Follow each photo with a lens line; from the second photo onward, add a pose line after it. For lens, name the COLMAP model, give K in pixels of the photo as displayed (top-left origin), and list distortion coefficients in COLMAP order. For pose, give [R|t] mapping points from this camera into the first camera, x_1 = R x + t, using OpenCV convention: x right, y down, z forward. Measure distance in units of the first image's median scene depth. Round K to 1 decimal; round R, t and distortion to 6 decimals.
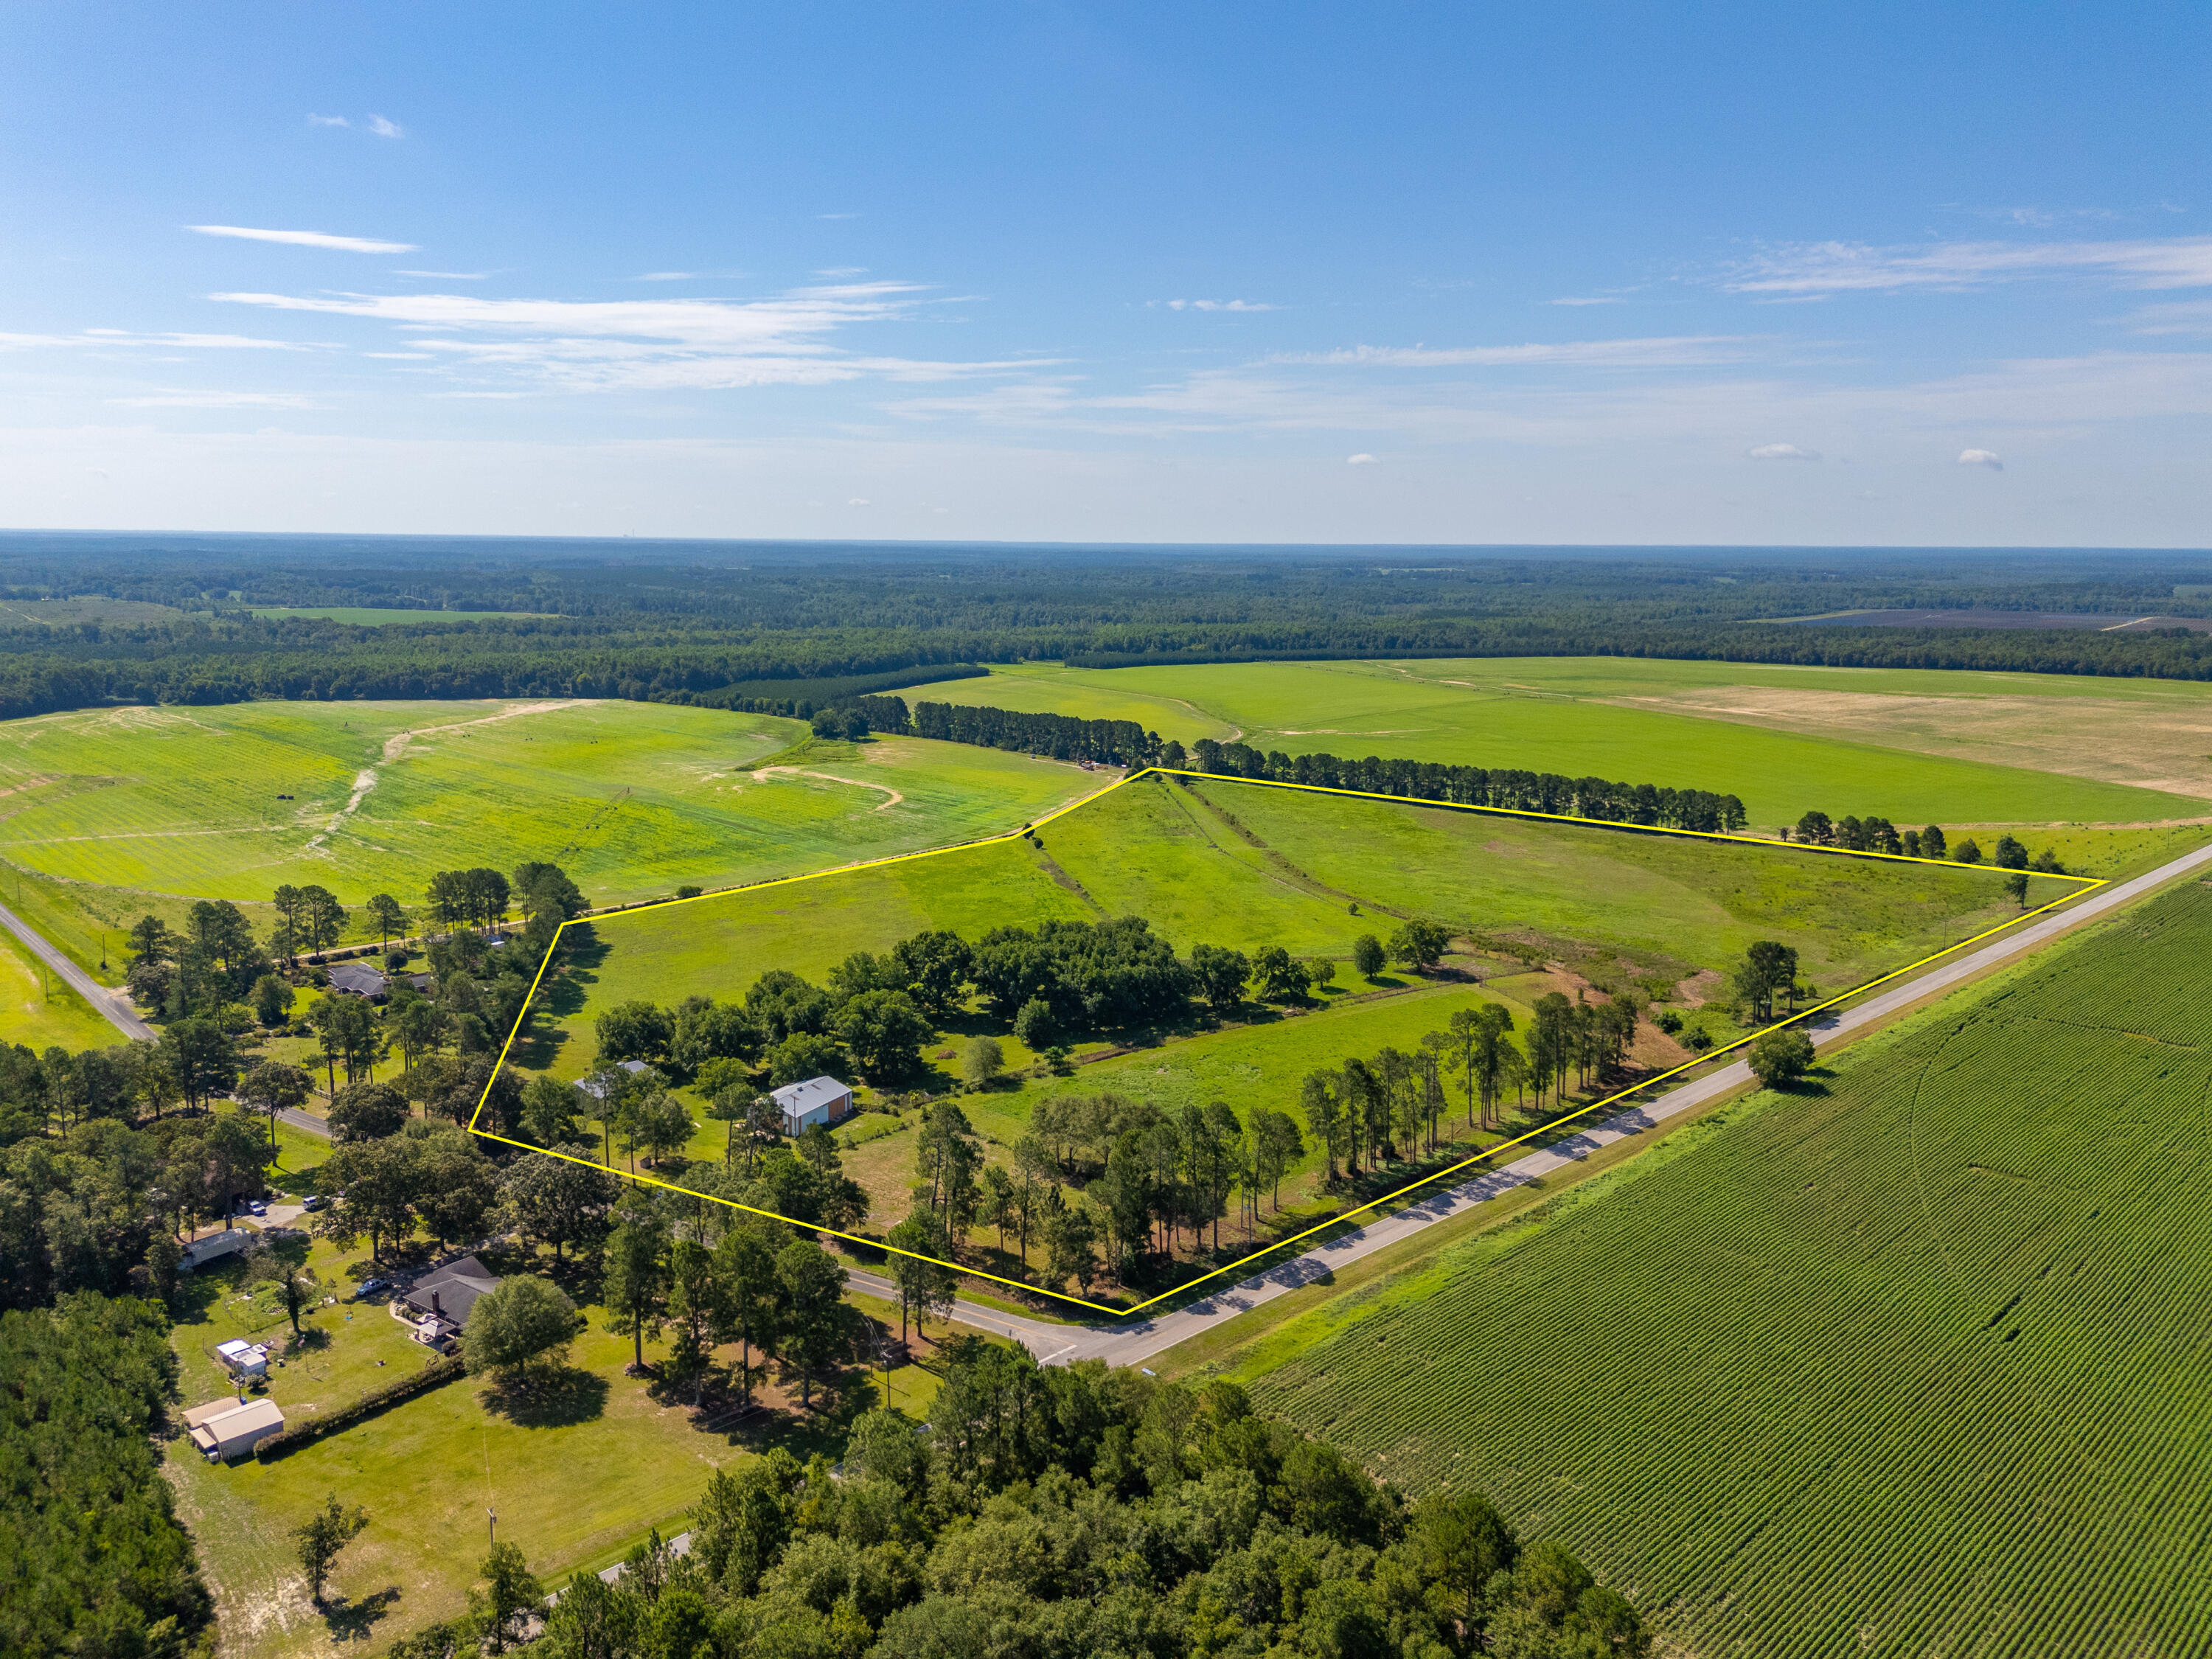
lens RADIAL K [[1632.3, 0, 1112.3], [0, 1632.3, 825.8], [0, 0, 1]] dist [0.067145, -0.058665]
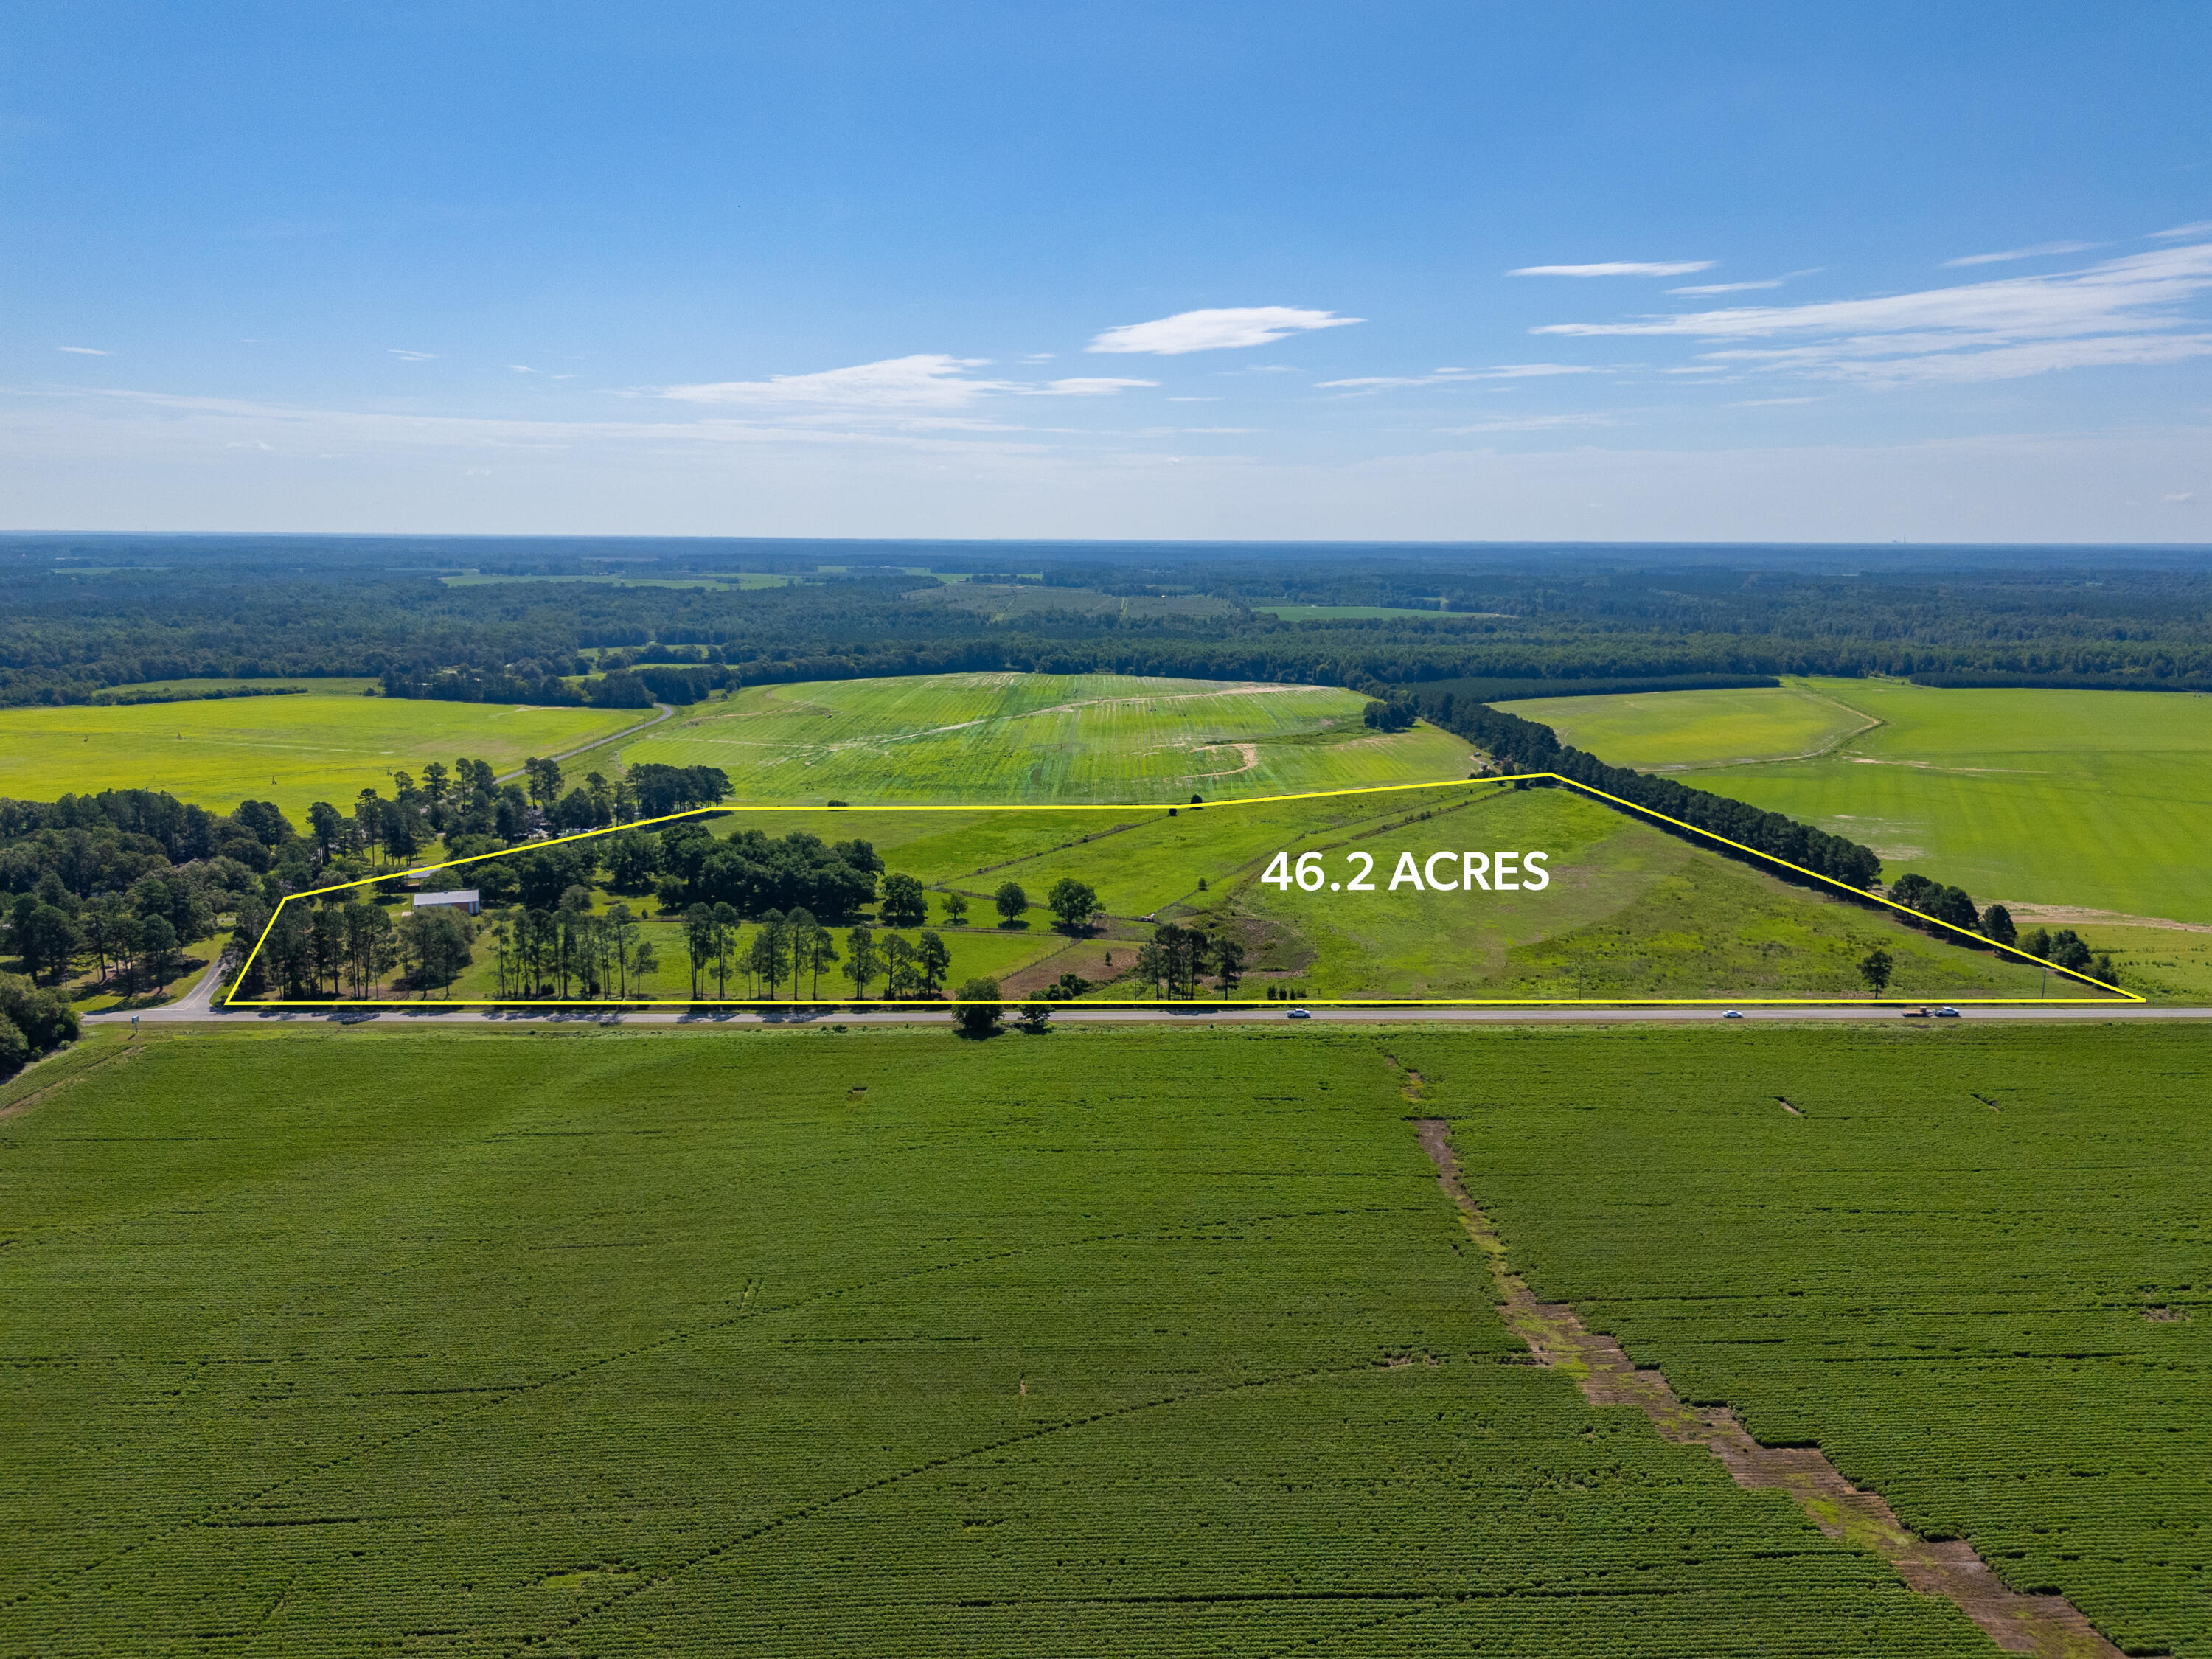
lens RADIAL K [[1632.3, 0, 1106.7], [0, 1632.3, 837.0], [0, 0, 1]] dist [0.067145, -0.058665]
pose [[0.740651, 0.118677, -0.661326, 0.588223], [-0.117583, 0.991982, 0.046327, -0.015905], [0.661521, 0.043448, 0.748667, 0.113656]]
